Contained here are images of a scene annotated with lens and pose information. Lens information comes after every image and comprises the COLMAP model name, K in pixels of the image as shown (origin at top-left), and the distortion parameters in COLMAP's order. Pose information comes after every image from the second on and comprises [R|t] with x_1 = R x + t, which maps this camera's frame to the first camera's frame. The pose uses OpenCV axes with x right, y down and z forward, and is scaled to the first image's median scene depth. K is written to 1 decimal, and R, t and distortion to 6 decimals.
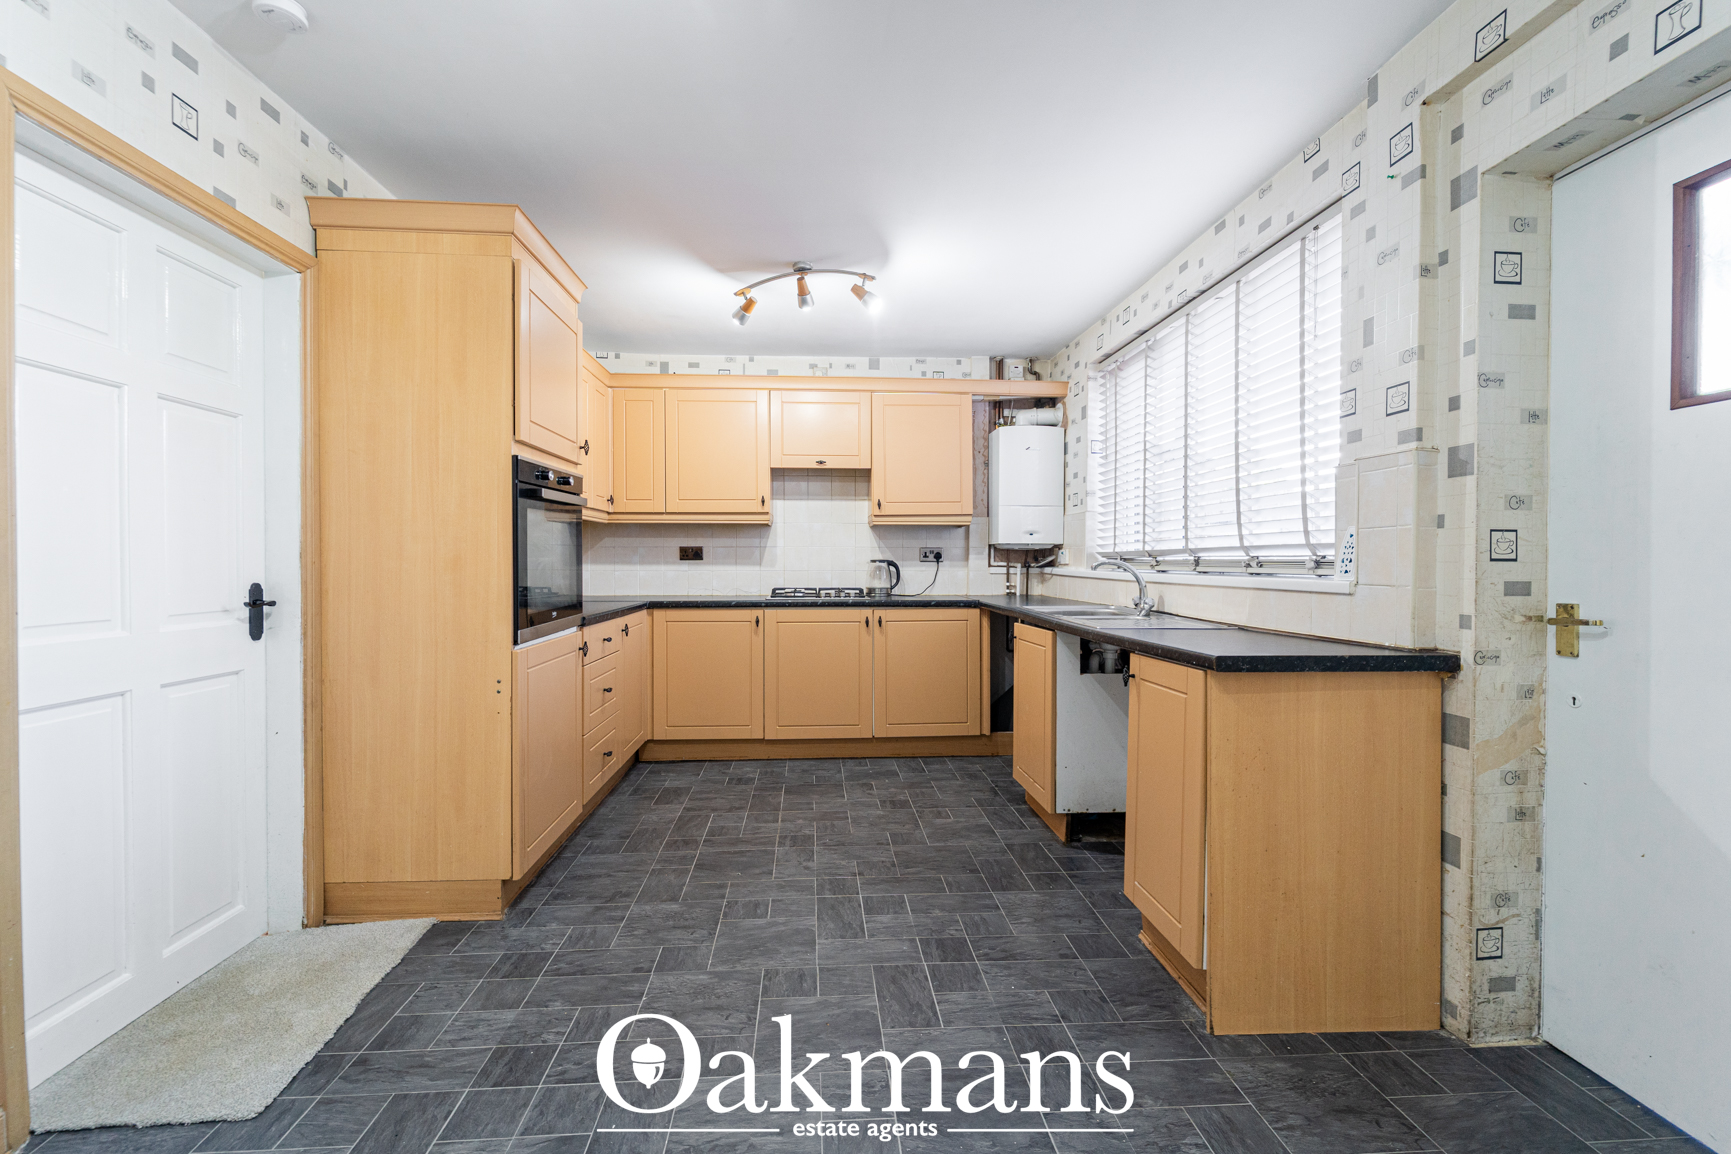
lens RADIAL K [[702.2, 0, 860.3], [0, 702.2, 572.2], [0, 0, 1]] dist [0.002029, -0.001022]
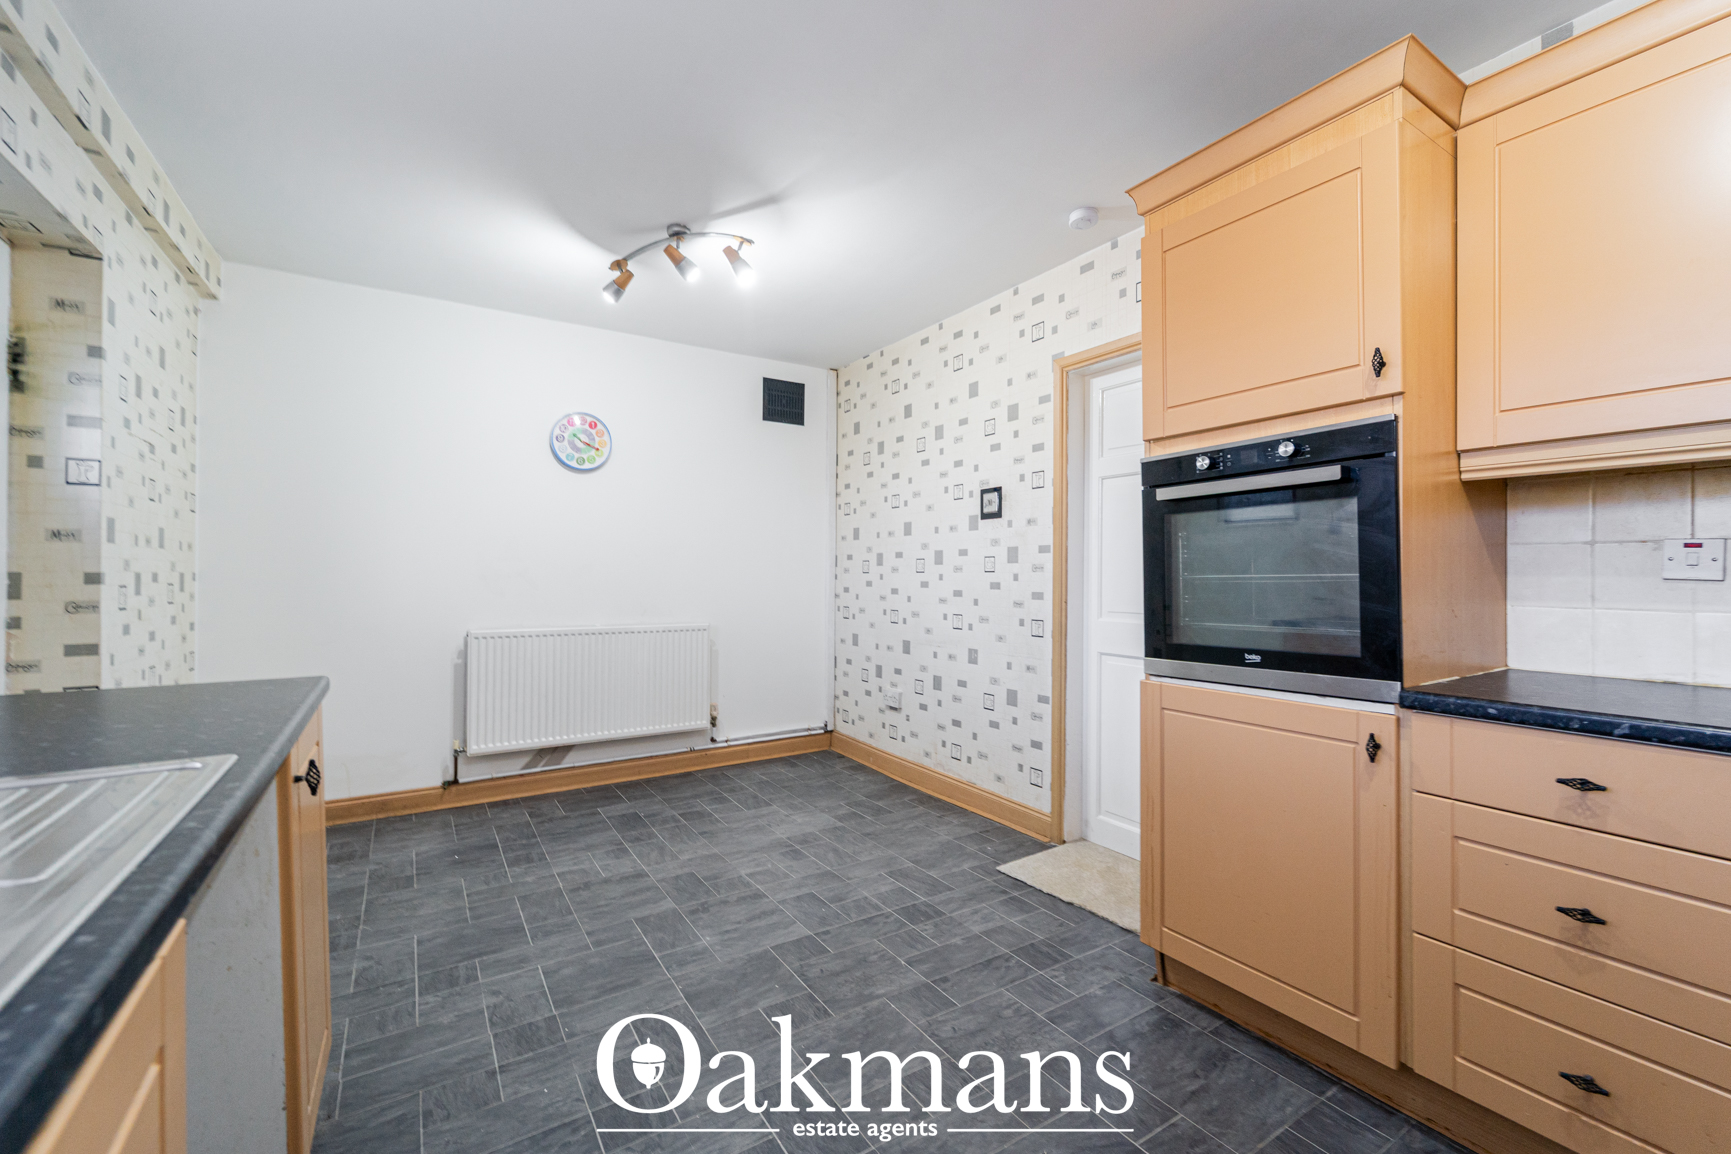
lens RADIAL K [[709.0, 0, 860.7], [0, 709.0, 571.5], [0, 0, 1]] dist [0.009977, -0.004859]
pose [[-0.879551, -0.010771, -0.475683, 0.212673], [-0.015539, 0.999861, 0.006093, -0.020874], [0.475551, 0.012751, -0.879595, 1.372661]]
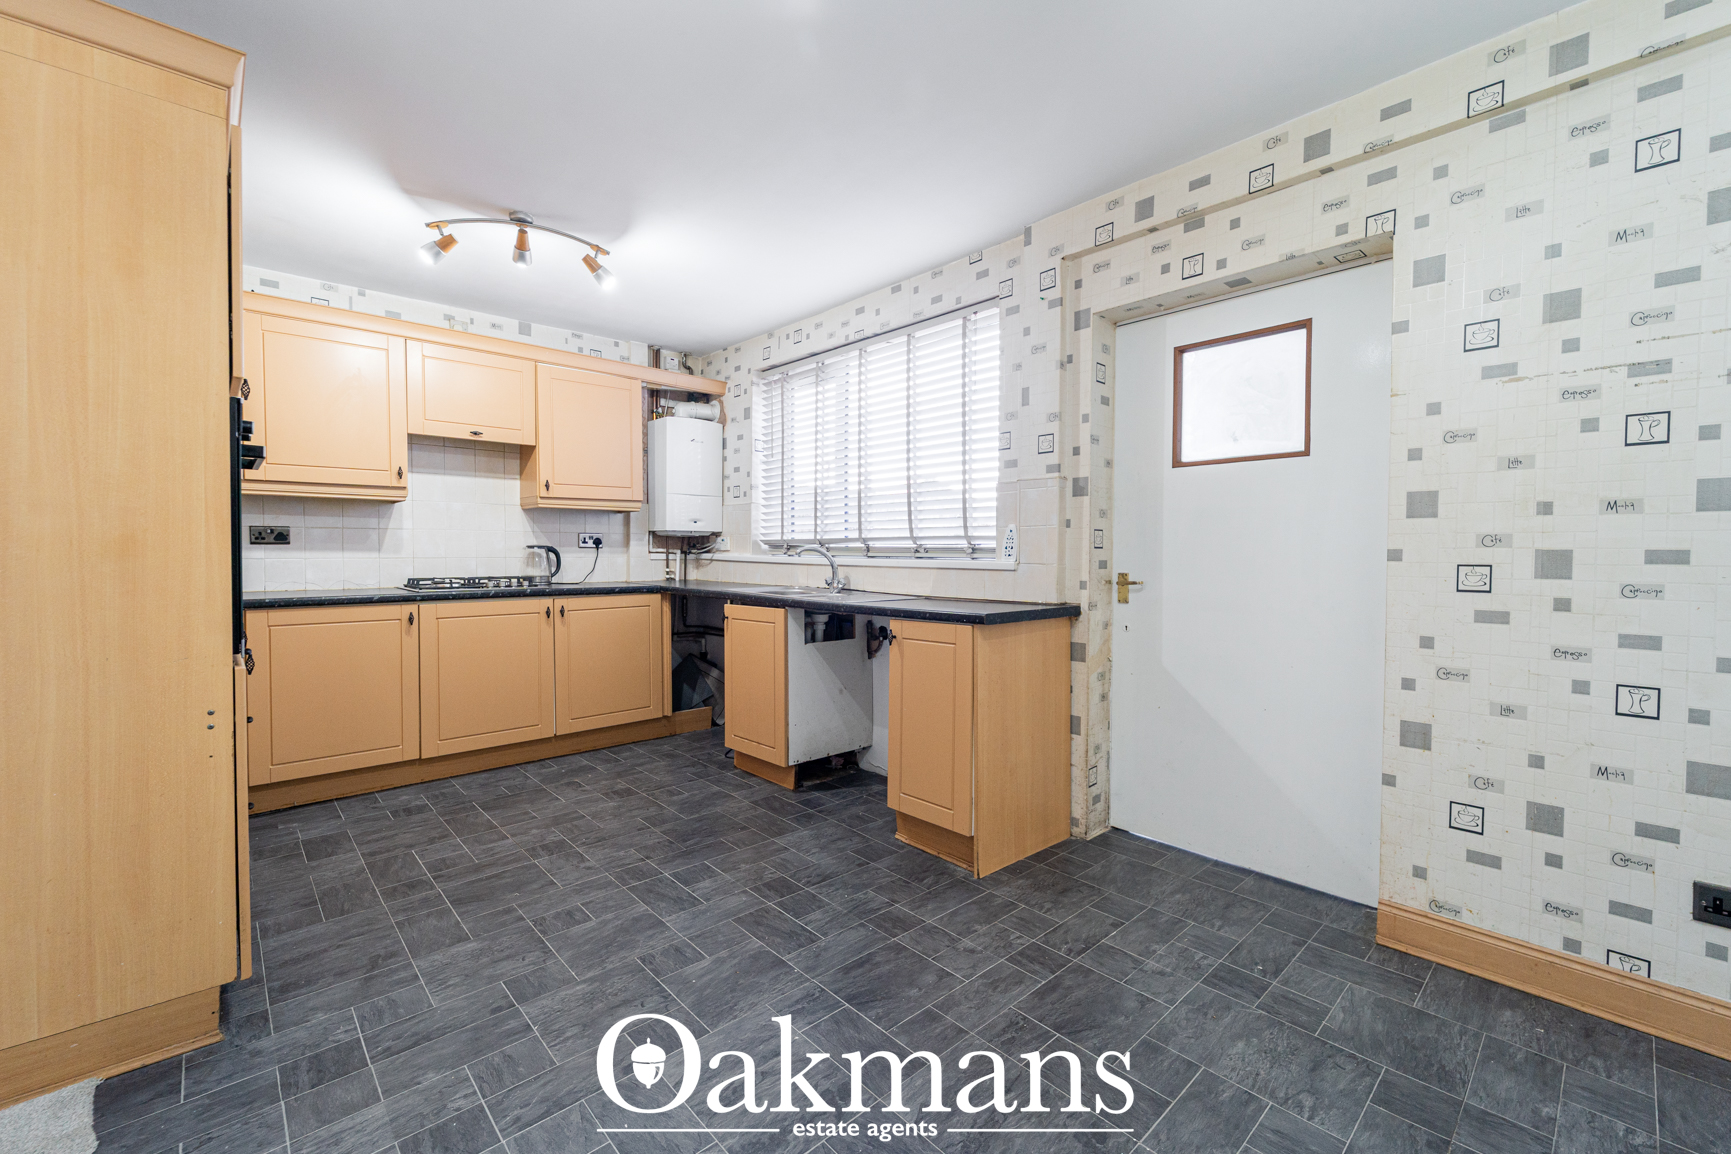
lens RADIAL K [[709.0, 0, 860.7], [0, 709.0, 571.5], [0, 0, 1]] dist [0.009977, -0.004859]
pose [[0.780808, -0.017064, 0.624538, -0.379202], [0.006548, 0.999796, 0.019131, 0.002209], [-0.624736, -0.010848, 0.780760, 0.018771]]
